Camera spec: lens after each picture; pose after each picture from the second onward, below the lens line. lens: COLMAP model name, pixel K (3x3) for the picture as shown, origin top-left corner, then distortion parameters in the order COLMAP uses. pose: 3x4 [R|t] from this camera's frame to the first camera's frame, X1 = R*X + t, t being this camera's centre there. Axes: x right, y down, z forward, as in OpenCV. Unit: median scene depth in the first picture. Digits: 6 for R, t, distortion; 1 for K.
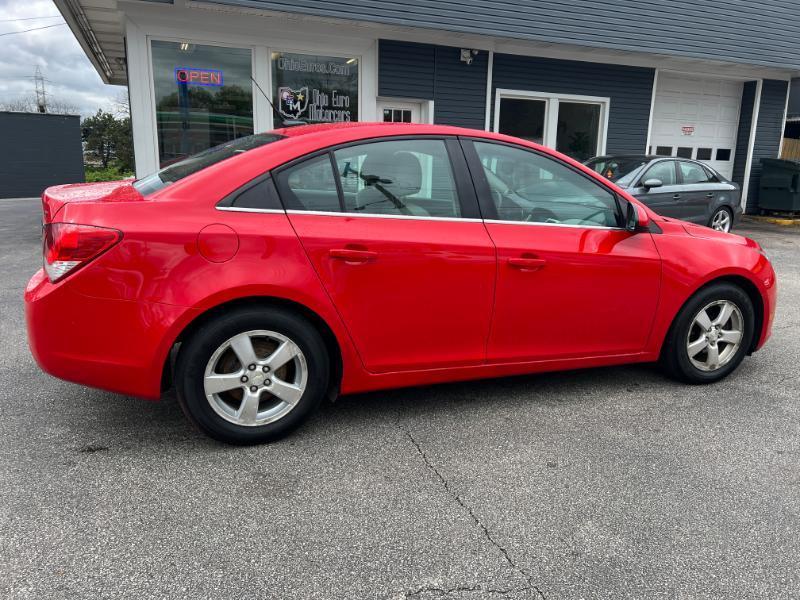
lens RADIAL K [[603.1, 0, 409.7], [0, 603.1, 299.1], [0, 0, 1]] dist [0.048270, -0.055820]
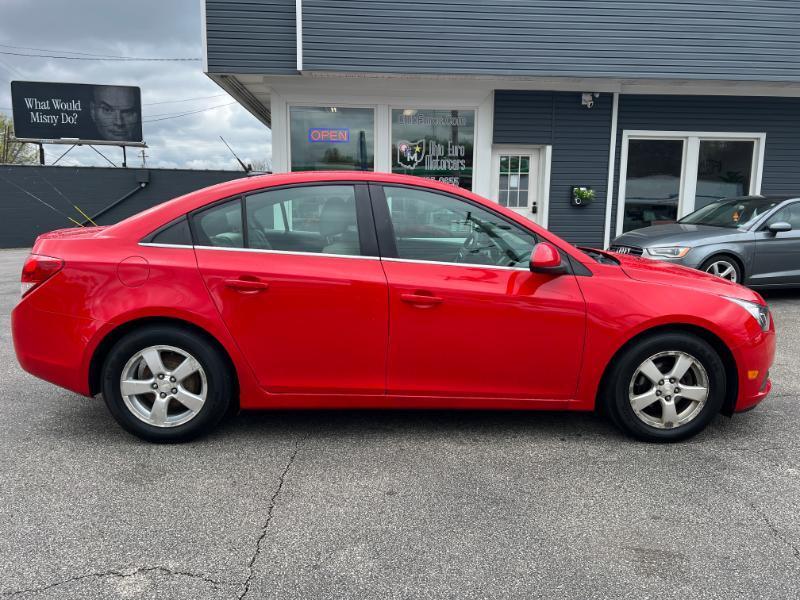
lens RADIAL K [[603.1, 0, 408.0], [0, 603.1, 305.7], [0, 0, 1]] dist [0.048270, -0.055820]
pose [[0.947499, 0.038560, -0.317425, 0.487585], [-0.058918, 0.996759, -0.054782, 0.008816], [0.314284, 0.070608, 0.946700, 0.009352]]
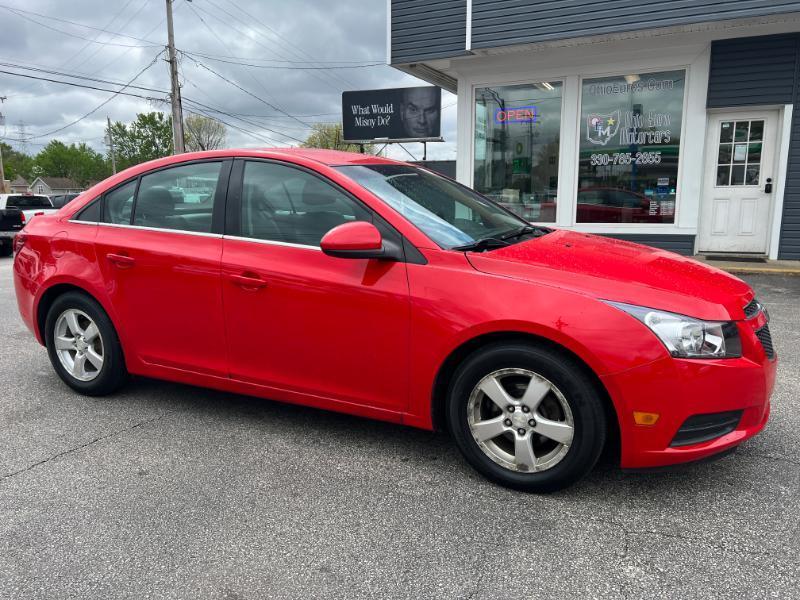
lens RADIAL K [[603.1, 0, 407.2], [0, 603.1, 307.6], [0, 0, 1]] dist [0.048270, -0.055820]
pose [[0.665961, 0.108153, -0.738105, 1.058894], [-0.140168, 0.989953, 0.018588, -0.069741], [0.732700, 0.091079, 0.674430, 0.517533]]
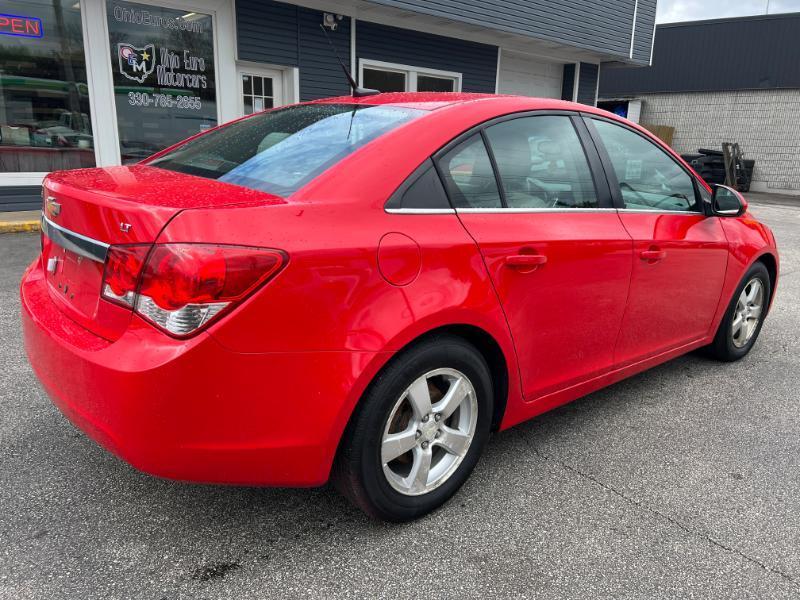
lens RADIAL K [[603.1, 0, 410.1], [0, 603.1, 297.1], [0, 0, 1]] dist [0.048270, -0.055820]
pose [[0.941697, -0.079306, 0.326981, -0.436529], [0.066244, 0.996504, 0.050910, -0.066383], [-0.329875, -0.026281, 0.943659, 0.250798]]
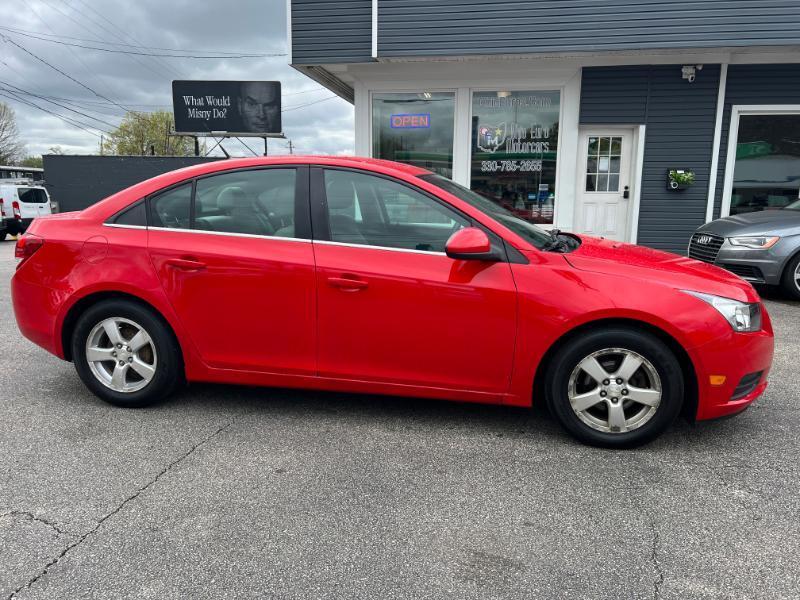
lens RADIAL K [[603.1, 0, 408.2], [0, 603.1, 305.0], [0, 0, 1]] dist [0.048270, -0.055820]
pose [[0.850466, 0.080162, -0.519887, 0.800880], [-0.103610, 0.994487, -0.016150, -0.015946], [0.515726, 0.067601, 0.854082, 0.166010]]
